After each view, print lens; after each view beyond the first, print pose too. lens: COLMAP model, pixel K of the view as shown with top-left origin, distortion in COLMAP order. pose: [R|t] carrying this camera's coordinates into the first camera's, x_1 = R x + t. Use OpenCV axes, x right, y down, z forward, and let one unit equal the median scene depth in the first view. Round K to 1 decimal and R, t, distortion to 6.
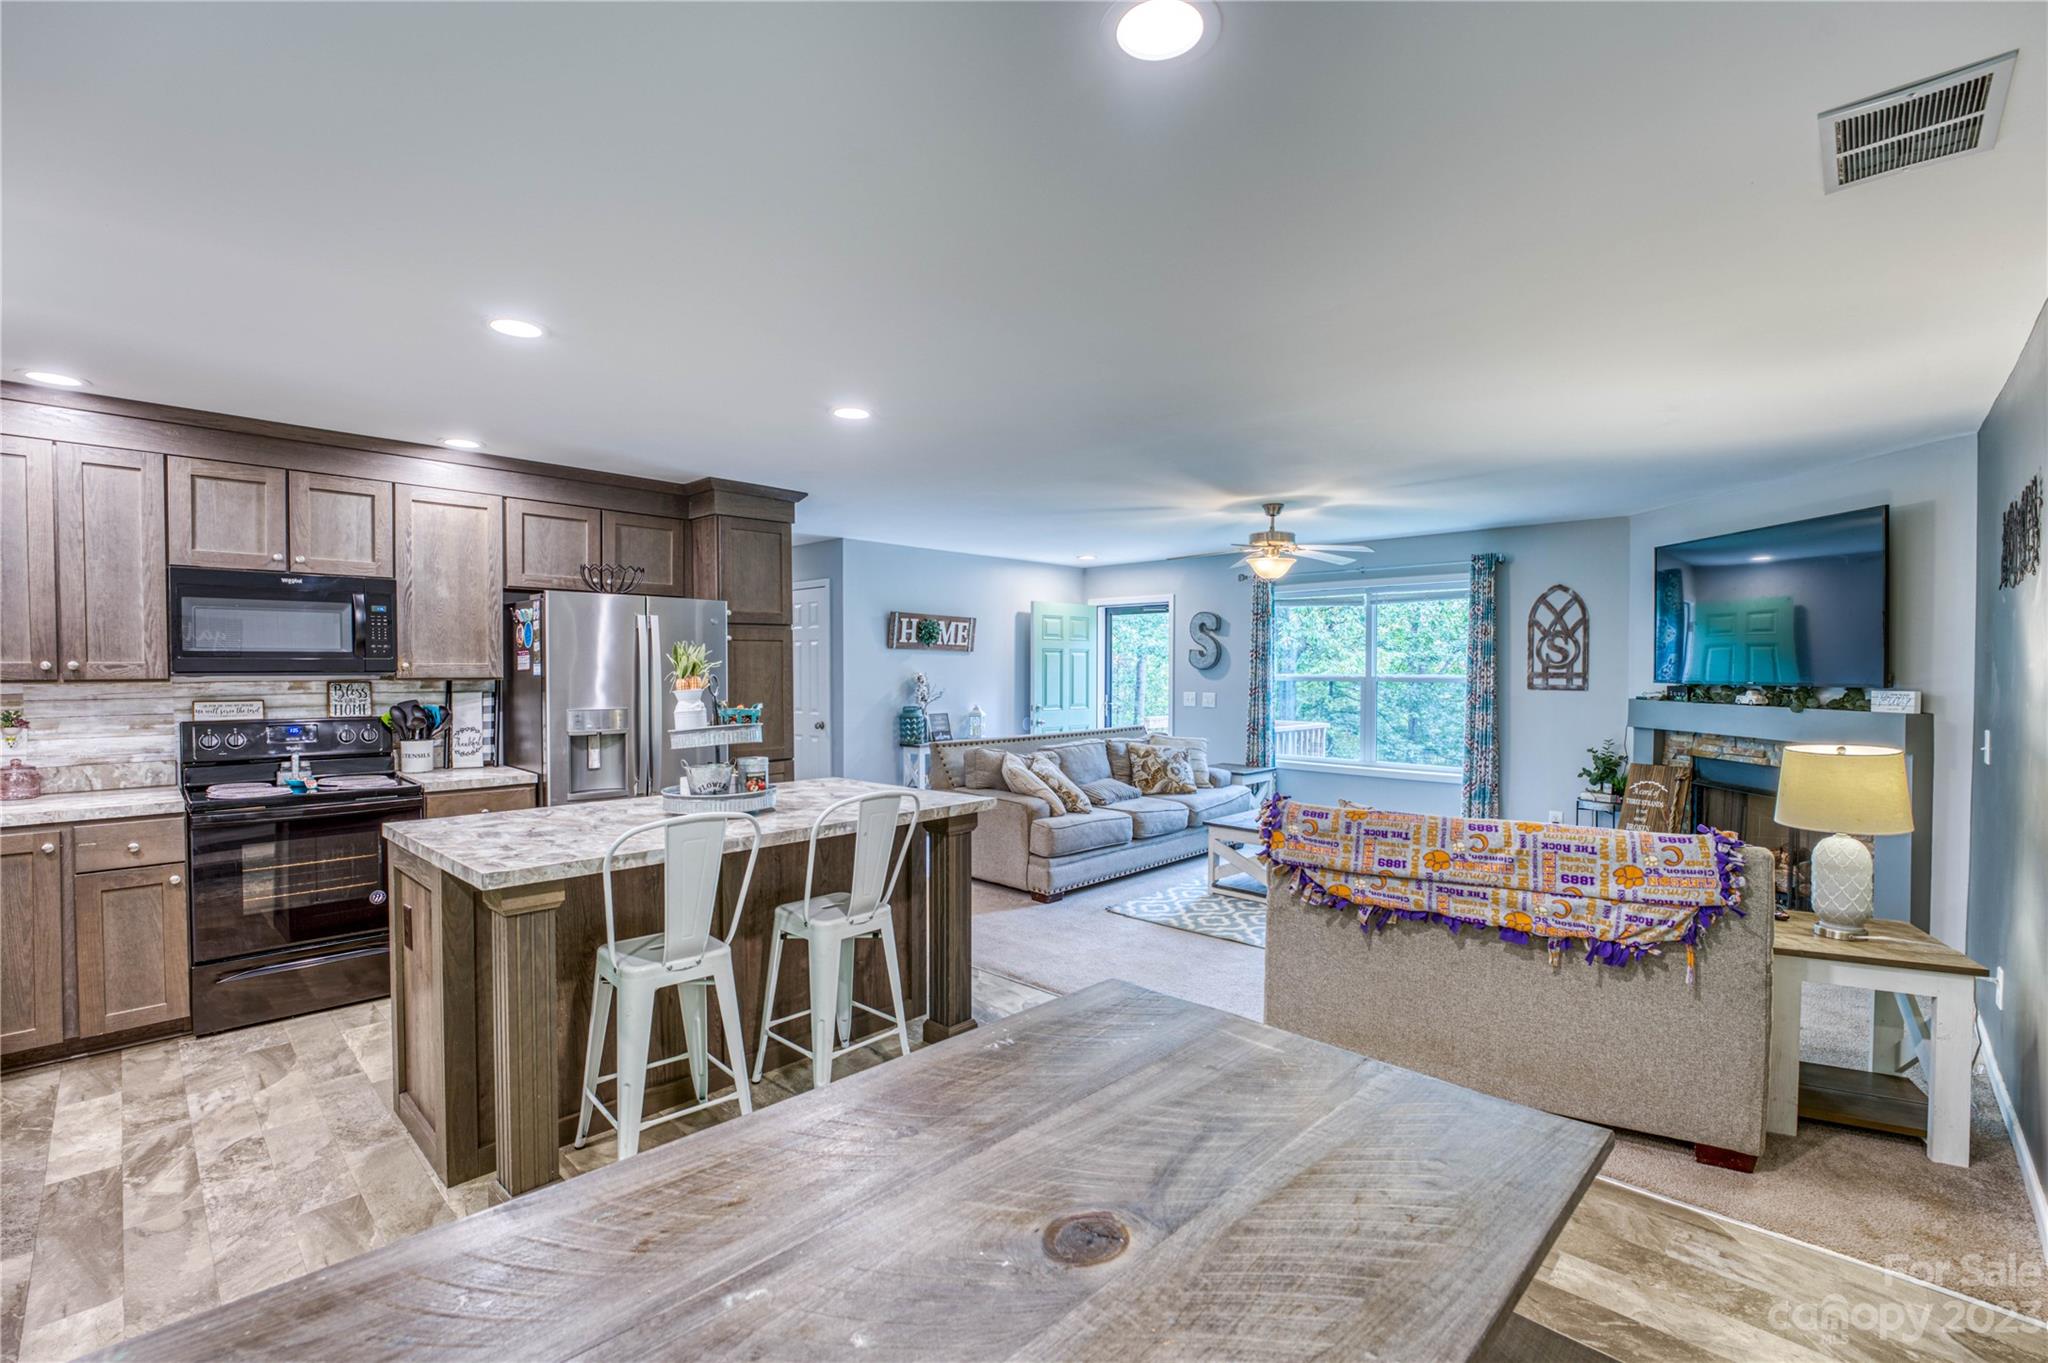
lens RADIAL K [[894.0, 0, 1026.0], [0, 894.0, 684.8], [0, 0, 1]] dist [-0.027400, 0.003535]
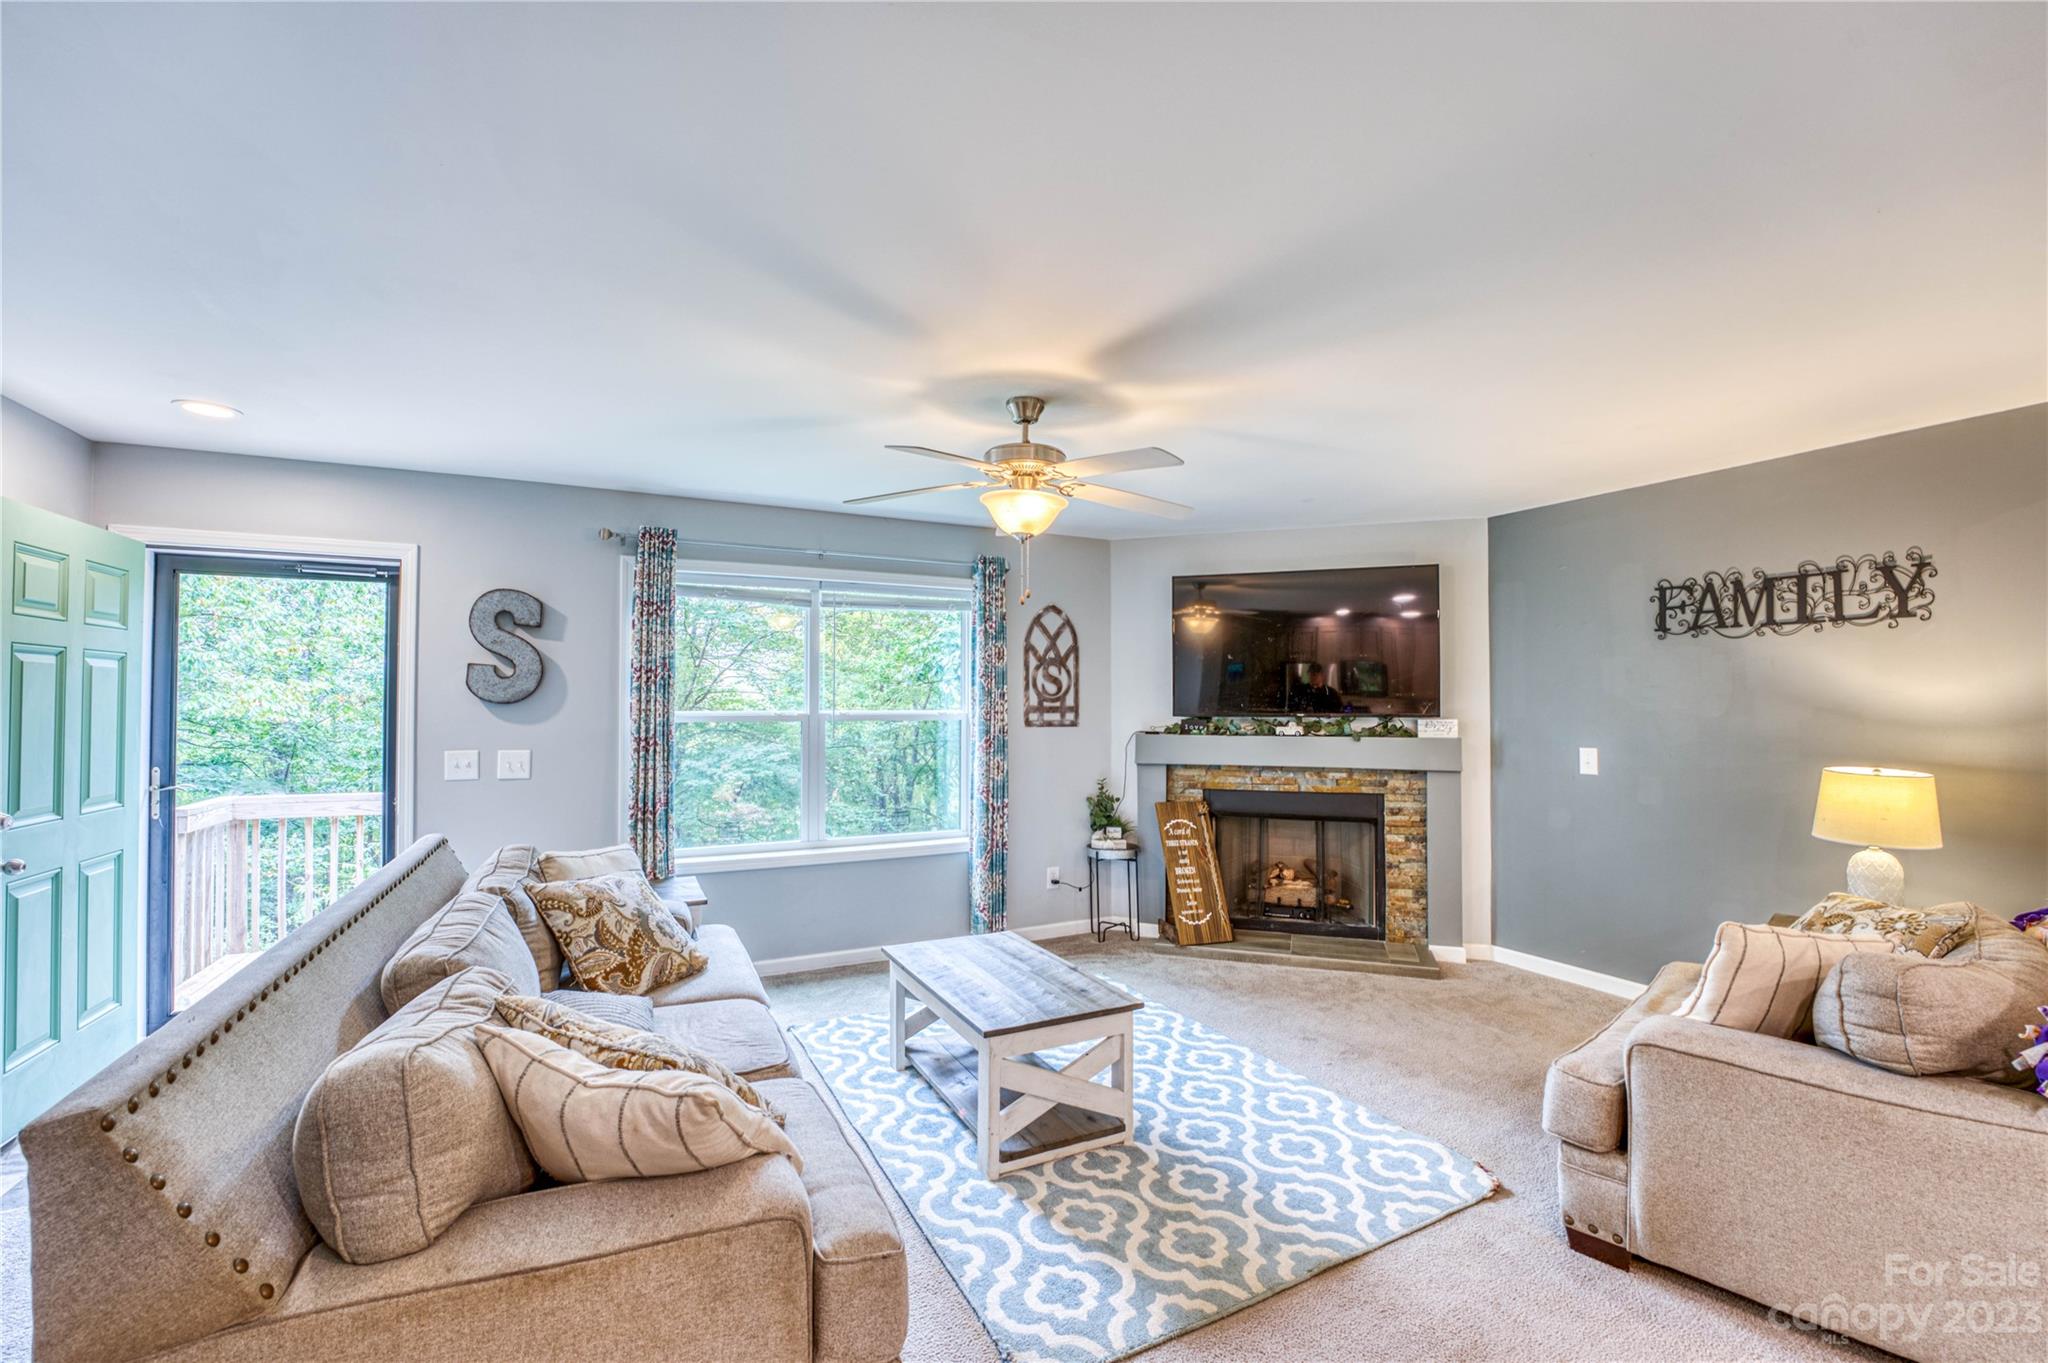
lens RADIAL K [[834.8, 0, 1011.1], [0, 834.8, 698.3], [0, 0, 1]] dist [-0.034299, 0.004923]
pose [[0.346339, 0.006676, 0.938086, -0.223860], [0.018966, 0.999720, -0.014117, -0.013678], [-0.937918, 0.022681, 0.346115, 0.937424]]
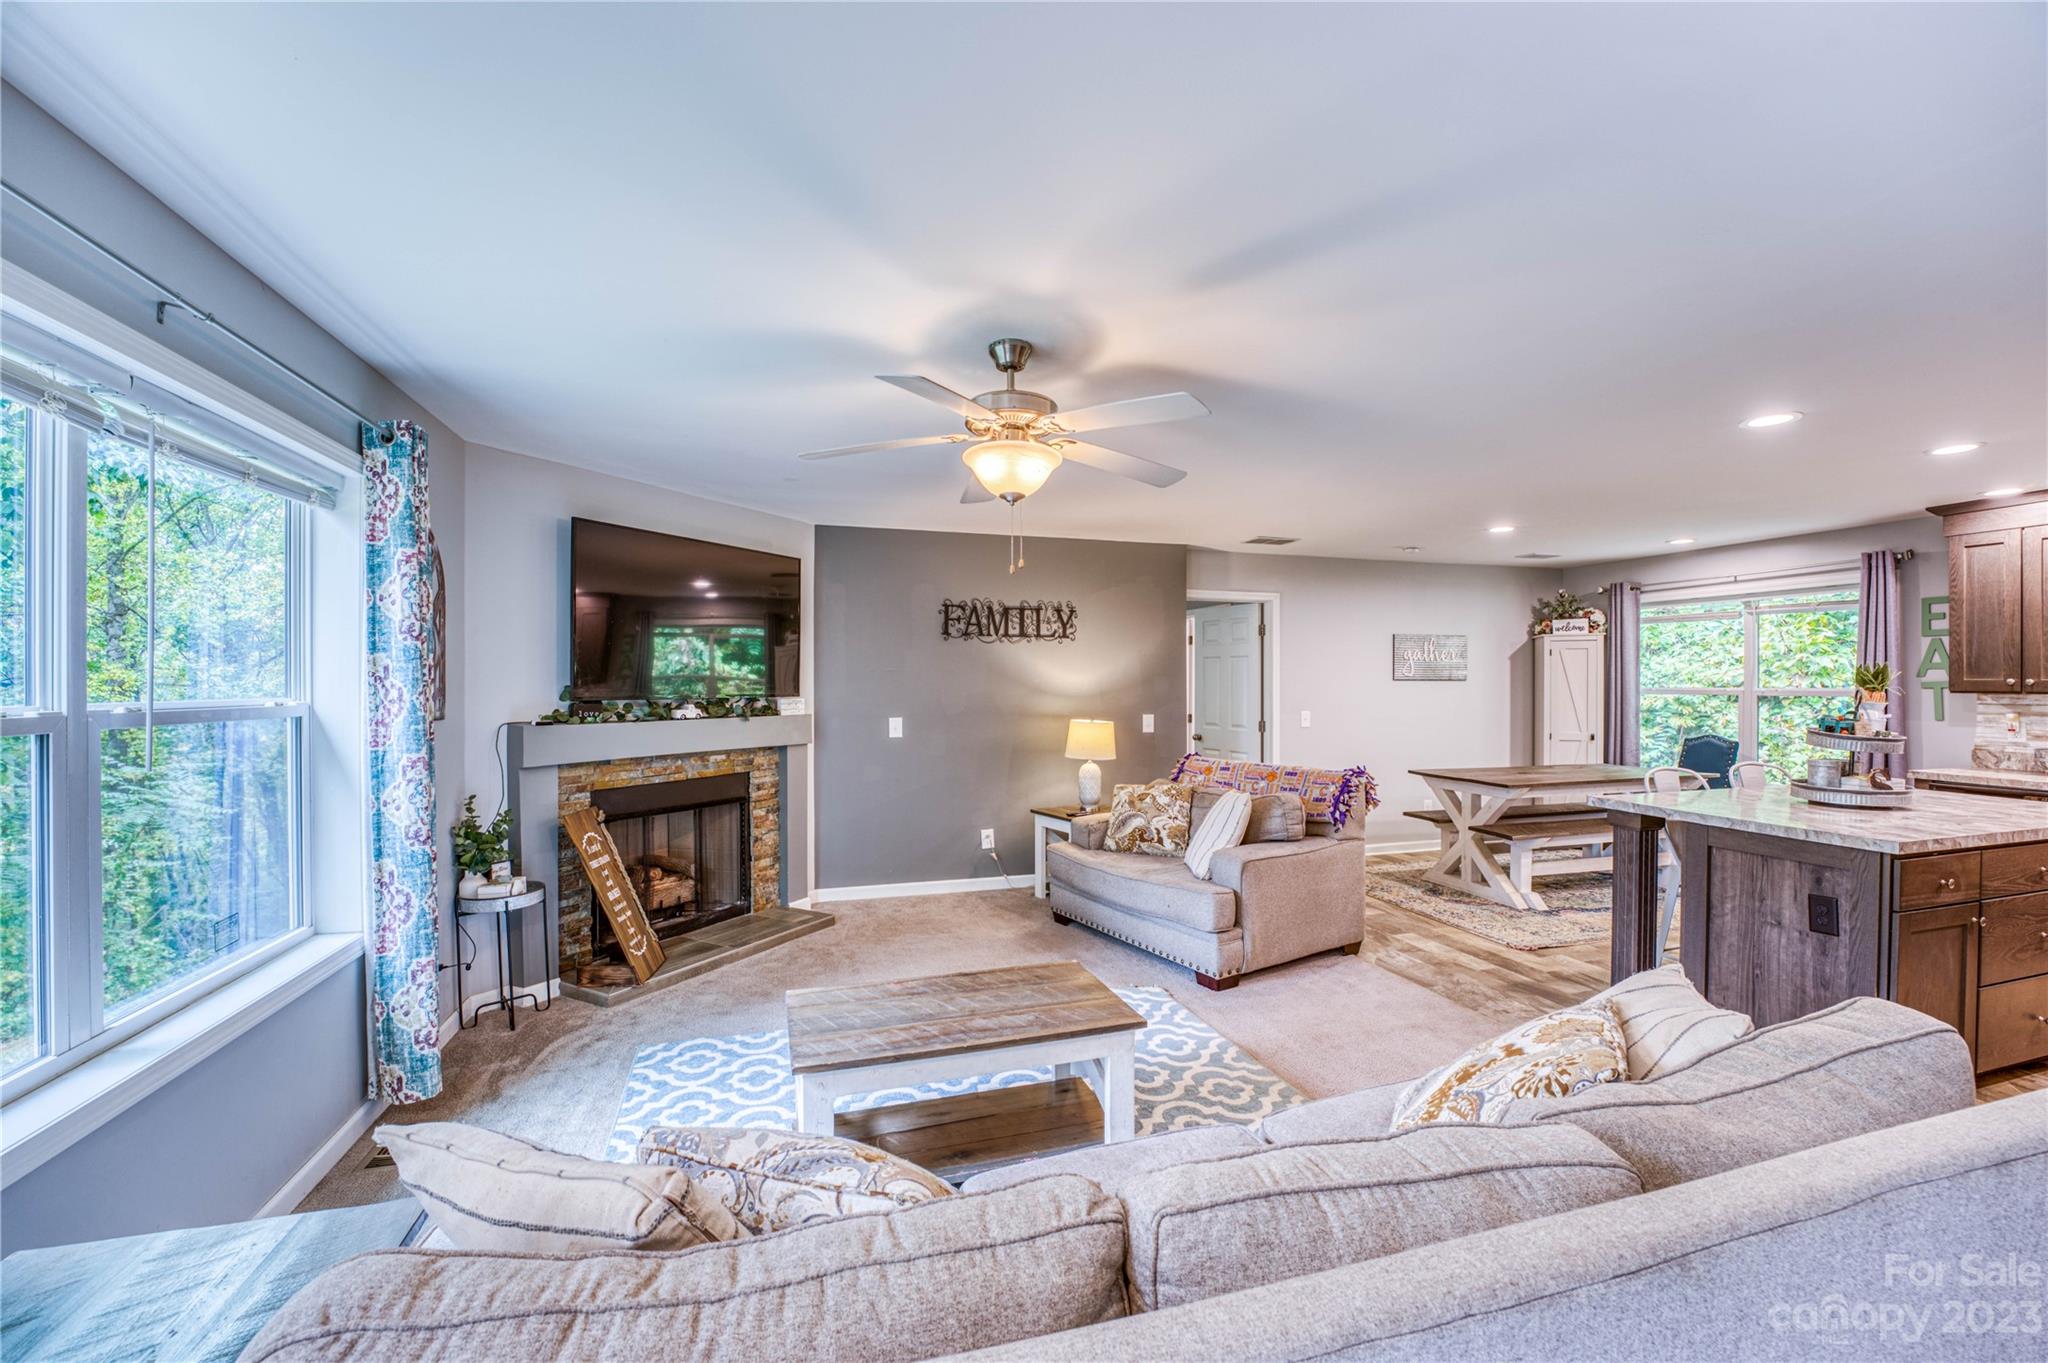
lens RADIAL K [[834.8, 0, 1022.5], [0, 834.8, 693.6], [0, 0, 1]] dist [-0.034299, 0.004923]
pose [[-0.867664, -0.008475, 0.497079, 0.048442], [0.007535, 0.999516, 0.030194, -0.028786], [-0.497094, 0.029944, -0.867180, 1.557799]]
